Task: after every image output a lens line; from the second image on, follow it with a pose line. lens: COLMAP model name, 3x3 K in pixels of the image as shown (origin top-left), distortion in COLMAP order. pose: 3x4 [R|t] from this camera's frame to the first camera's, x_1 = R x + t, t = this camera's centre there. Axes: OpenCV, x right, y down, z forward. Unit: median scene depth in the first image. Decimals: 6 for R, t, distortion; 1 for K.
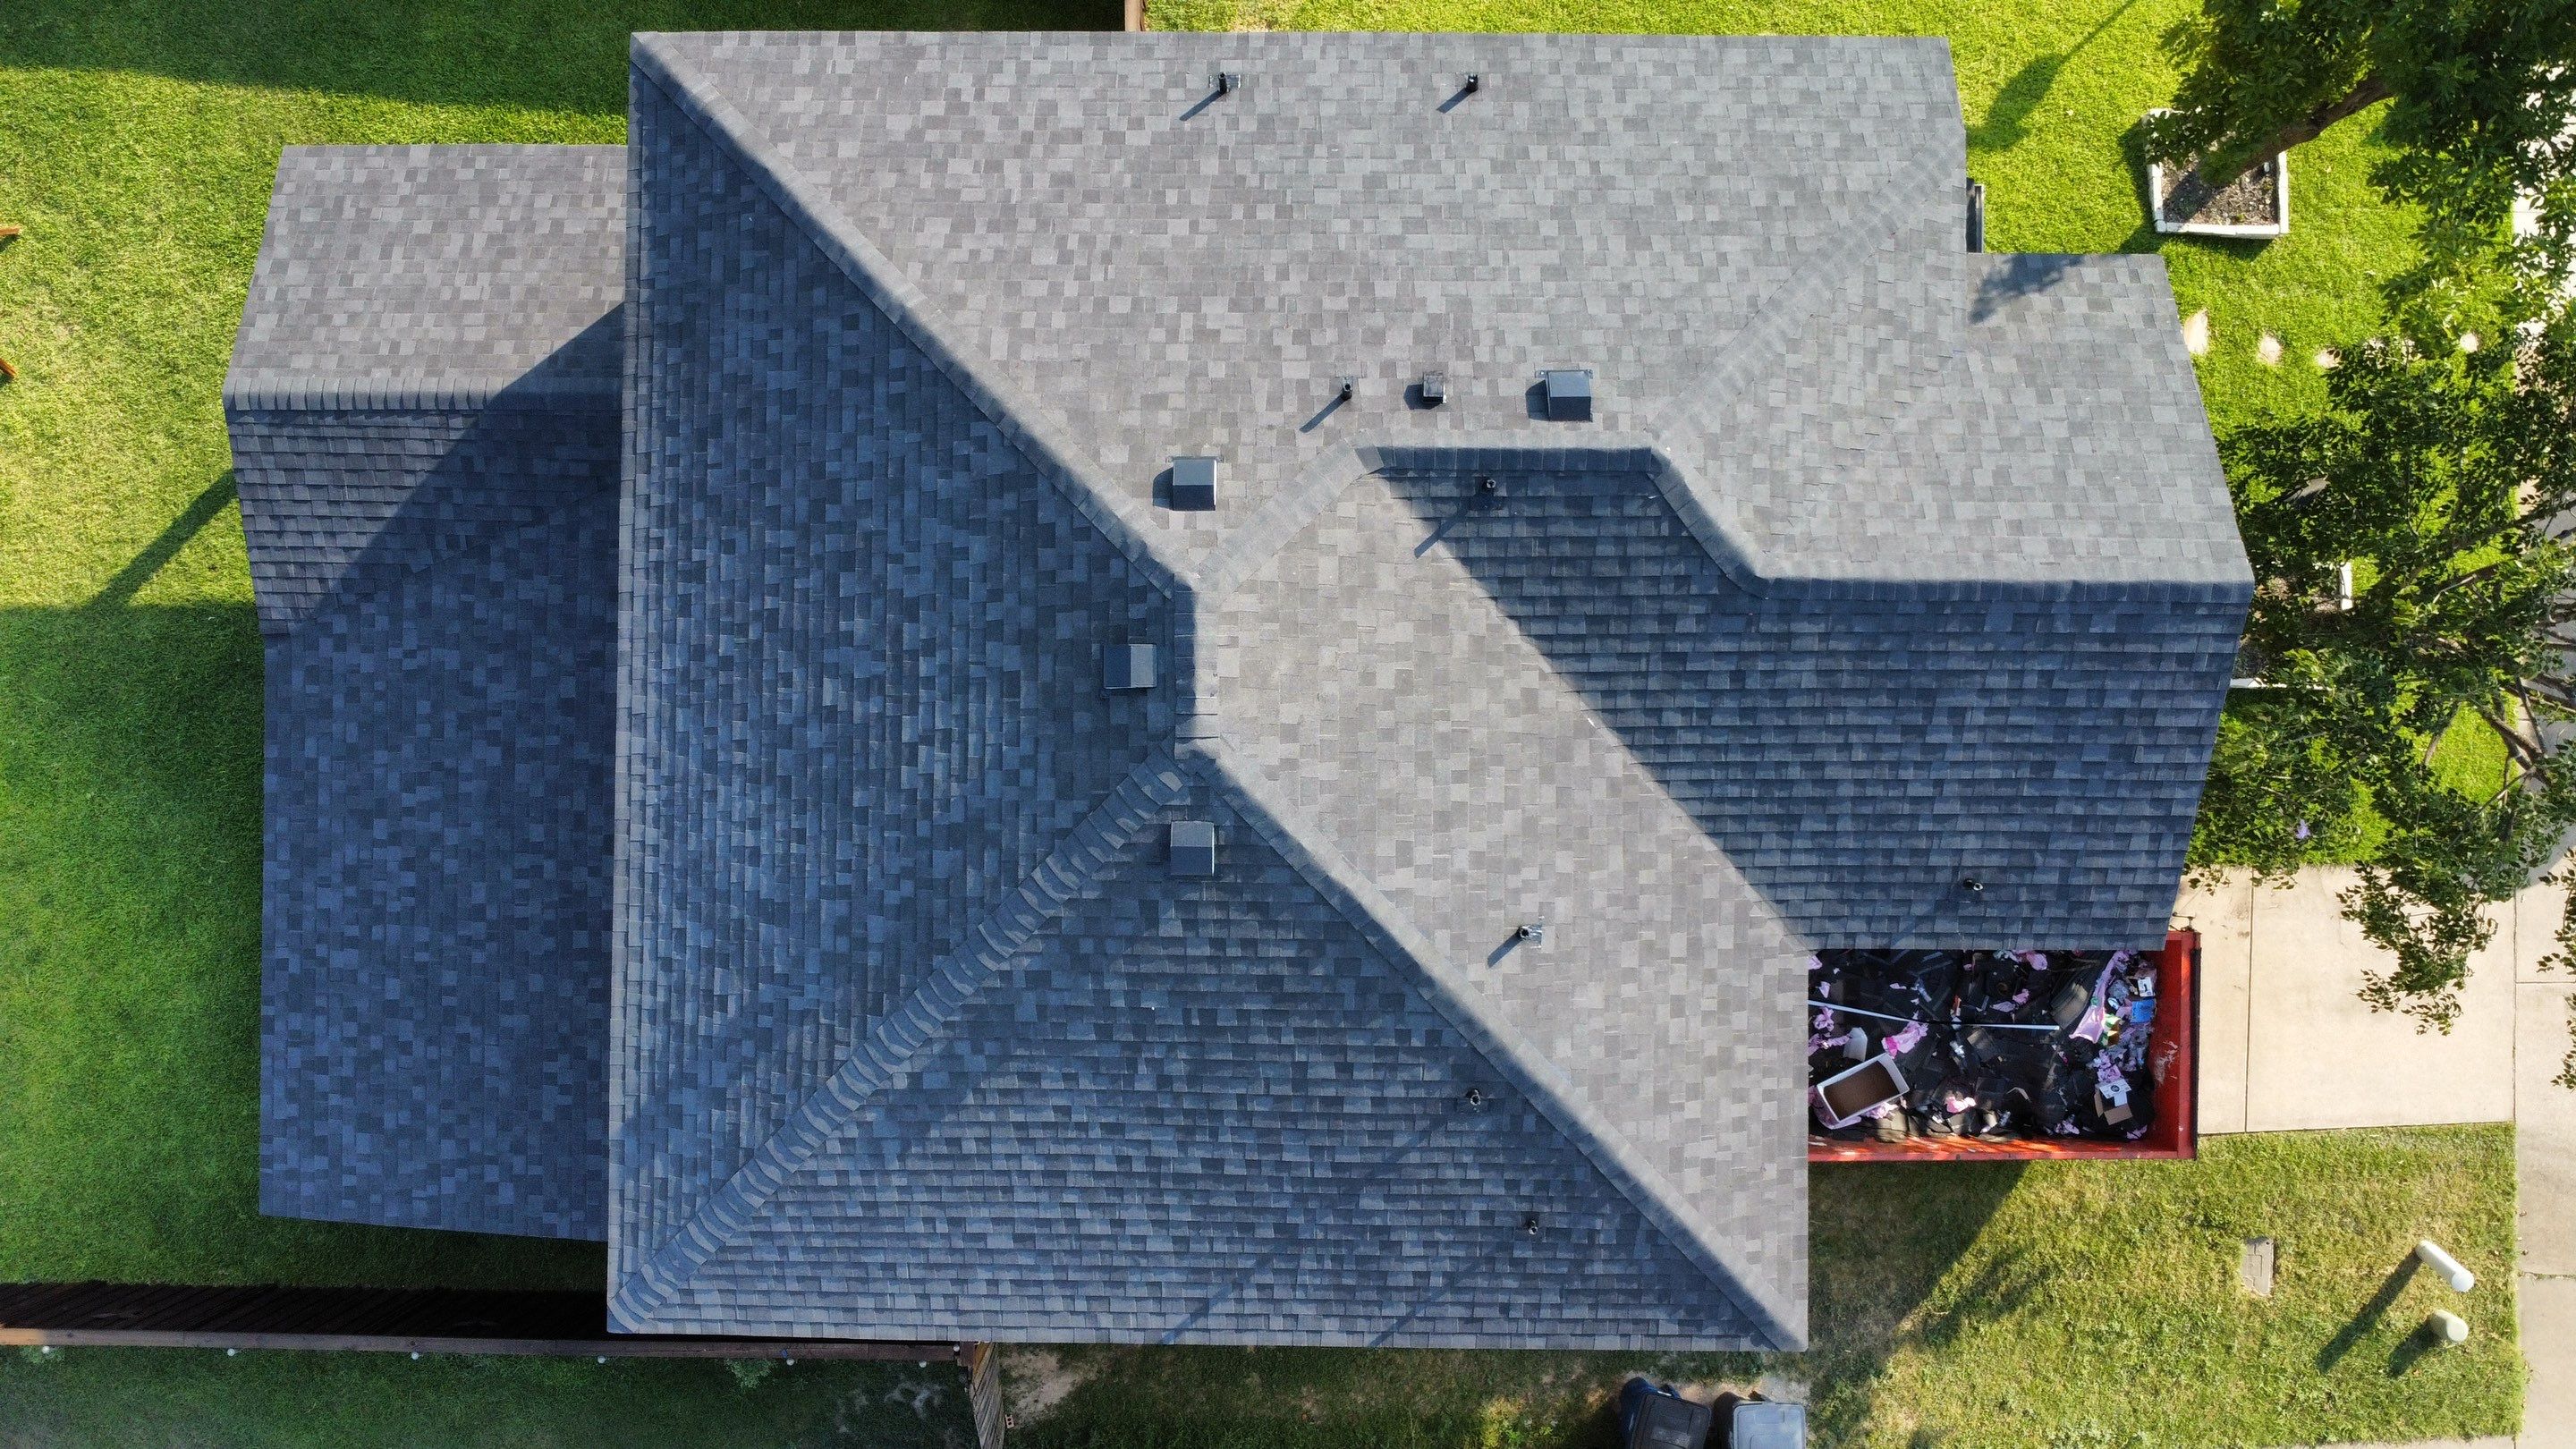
lens RADIAL K [[1883.2, 0, 1278.8], [0, 1883.2, 728.0], [0, 0, 1]] dist [-0.013817, -0.029175]
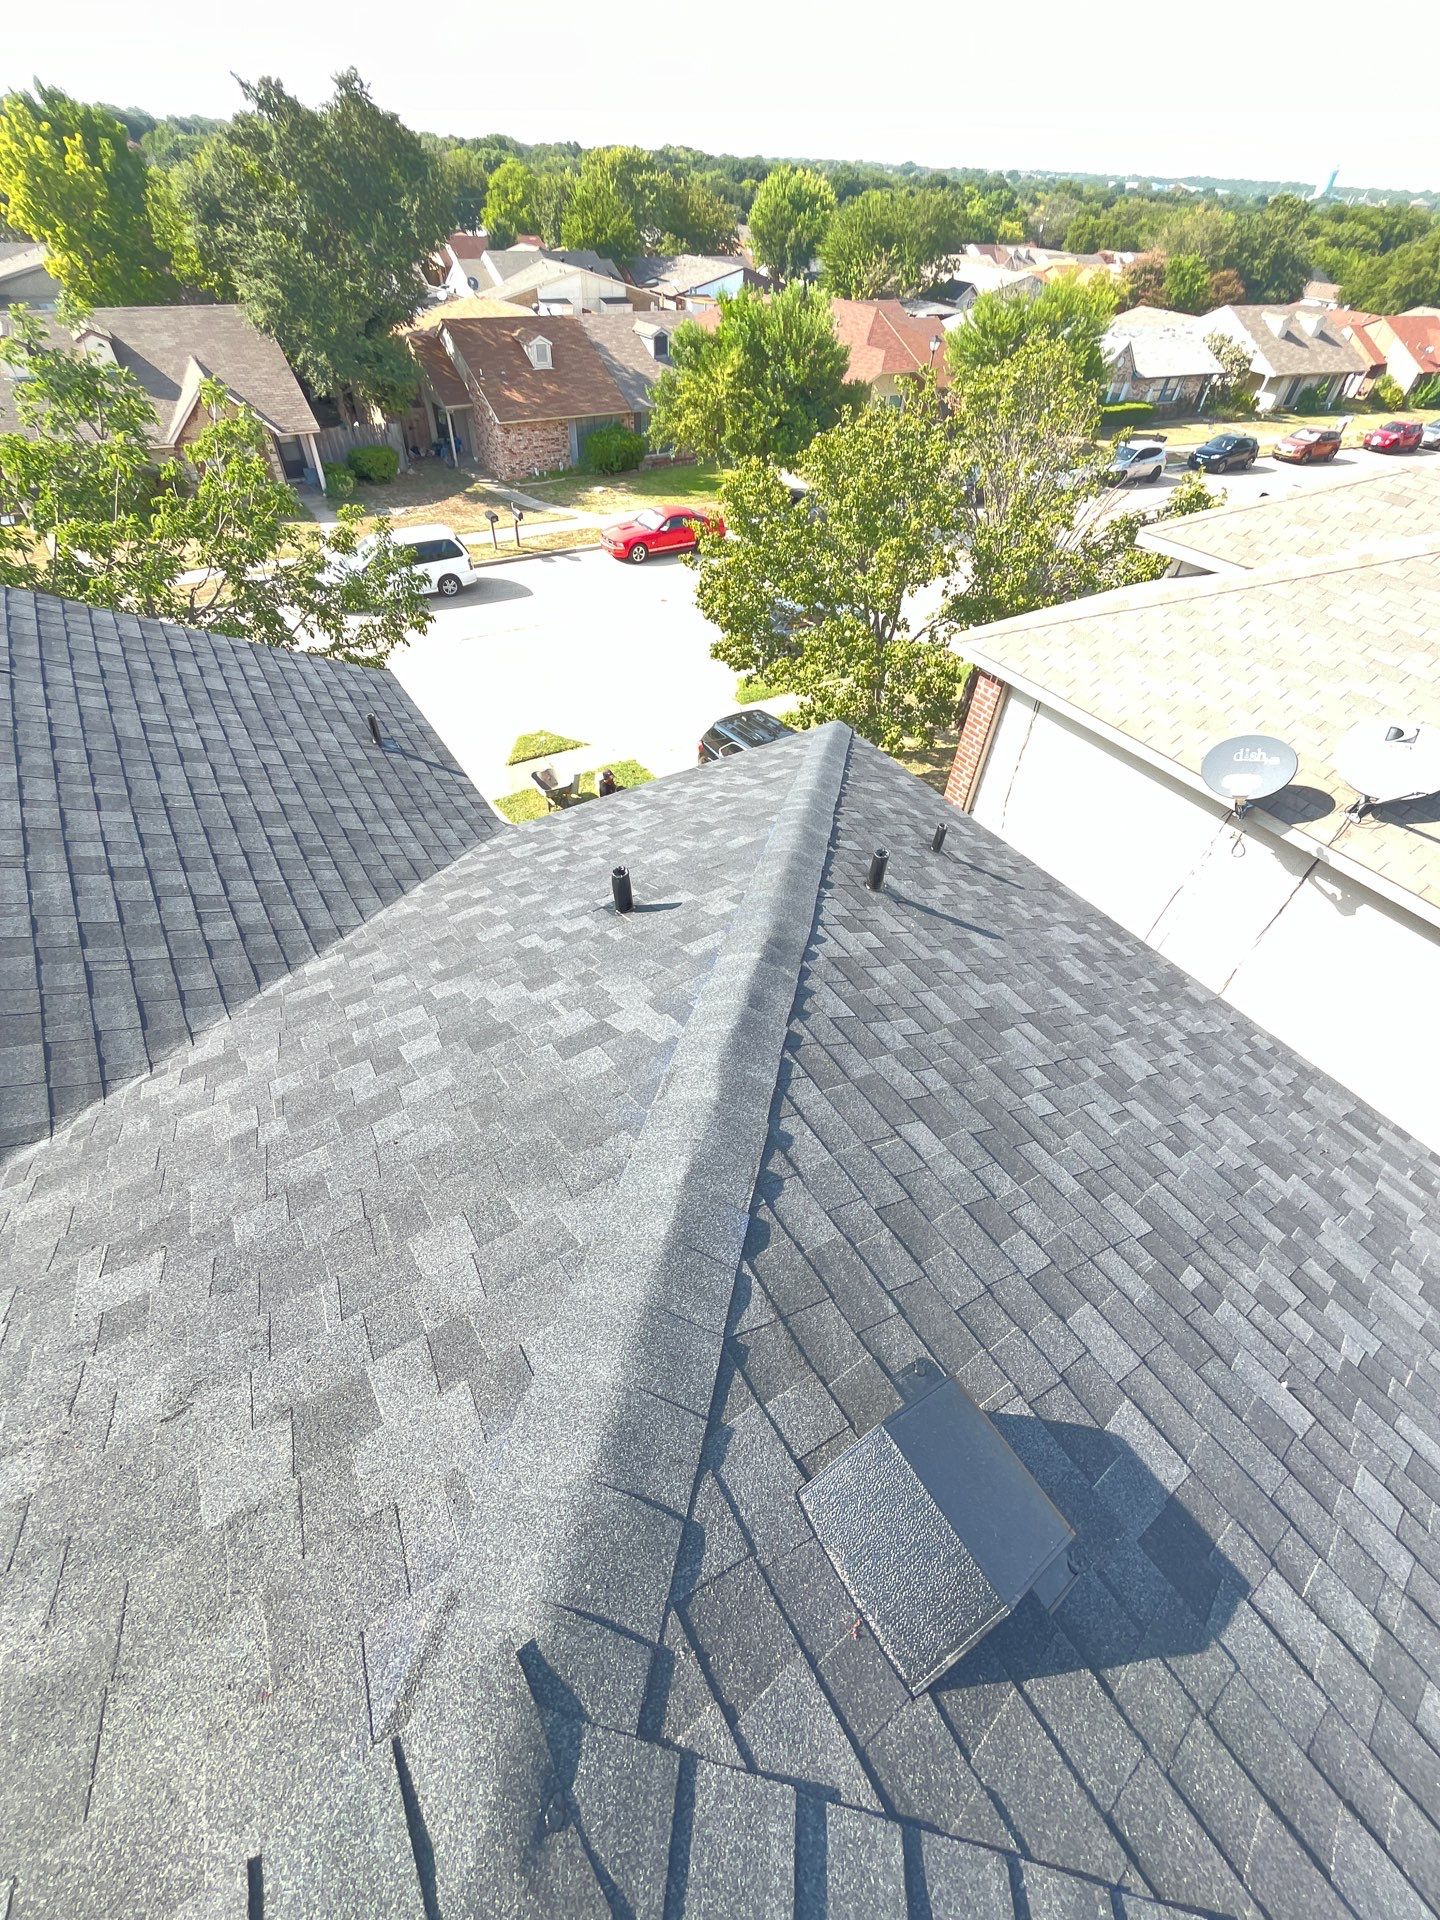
lens RADIAL K [[777.0, 0, 720.7], [0, 777.0, 953.2], [0, 0, 1]] dist [-0.003010, -0.000588]
pose [[-0.549526, -0.607600, 0.573449, -0.040086], [0.833954, -0.357496, 0.420377, 0.022809], [-0.050416, 0.709238, 0.703164, 0.809350]]
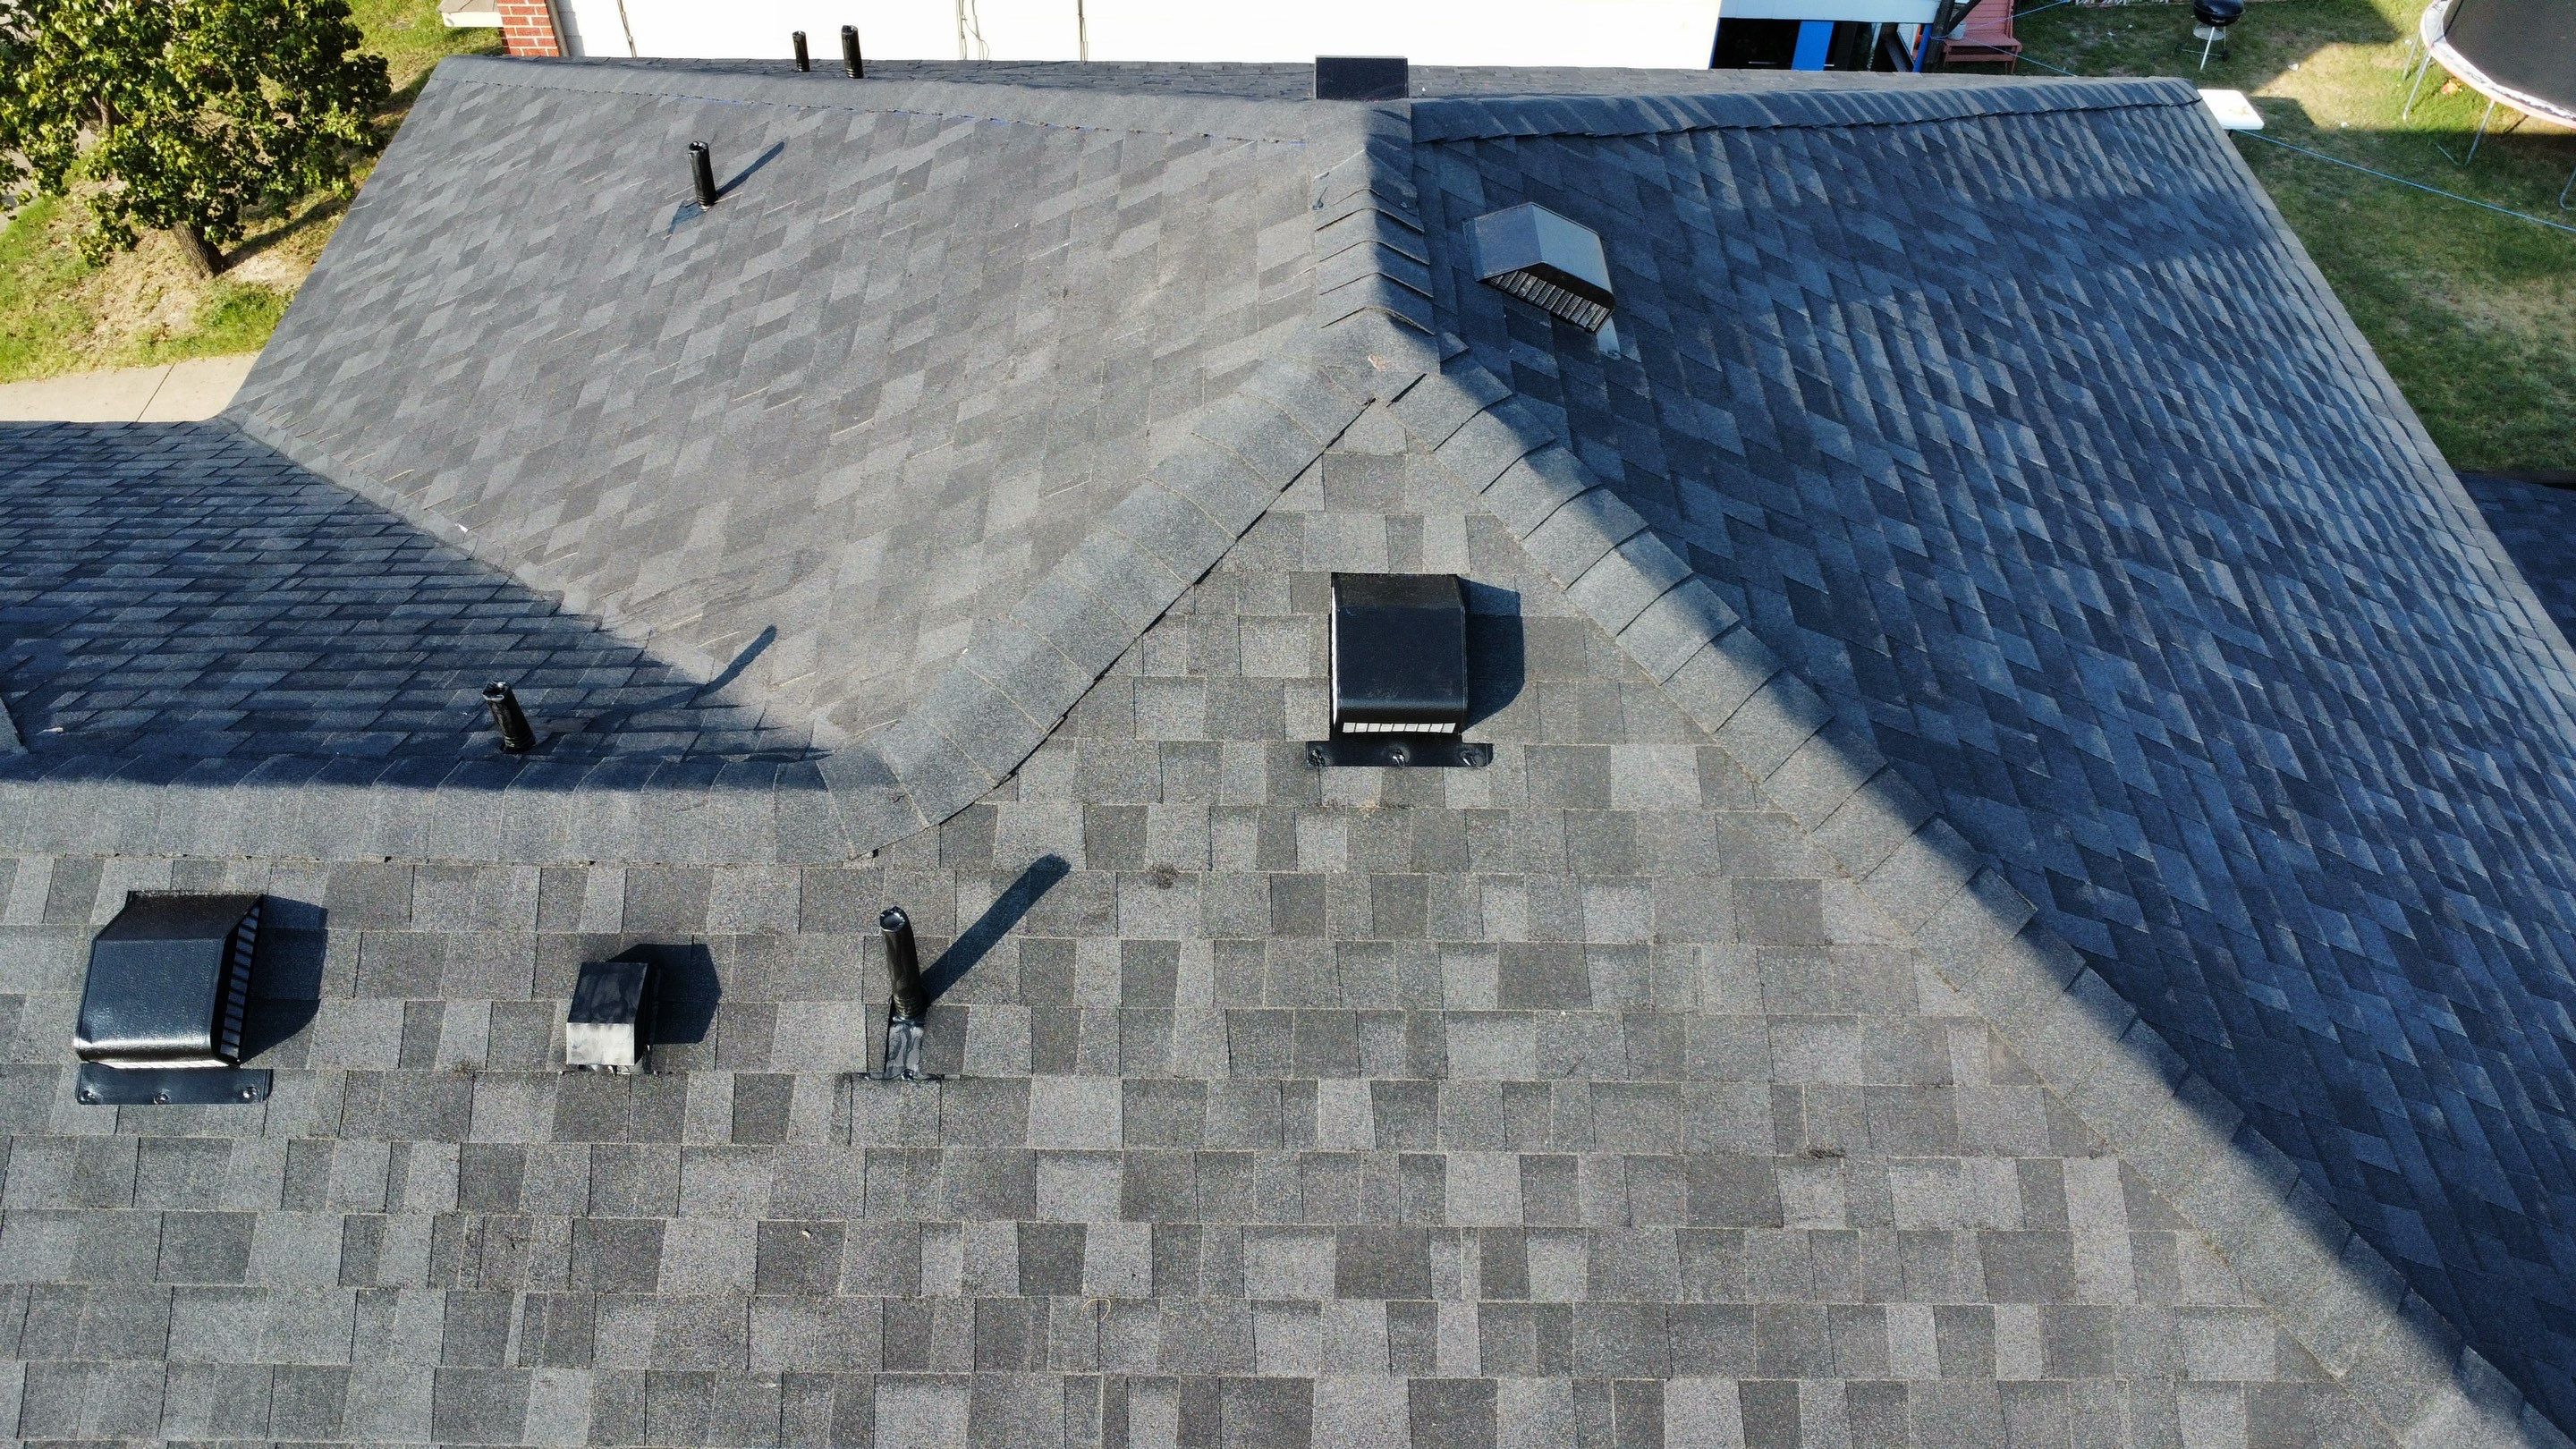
lens RADIAL K [[1883.2, 0, 1278.9], [0, 1883.2, 725.9], [0, 0, 1]] dist [-0.013817, -0.029175]
pose [[-0.999971, 0.007198, -0.002371, -0.021575], [-0.006806, -0.715373, 0.698709, -0.338955], [0.003333, 0.698705, 0.715402, 0.717577]]
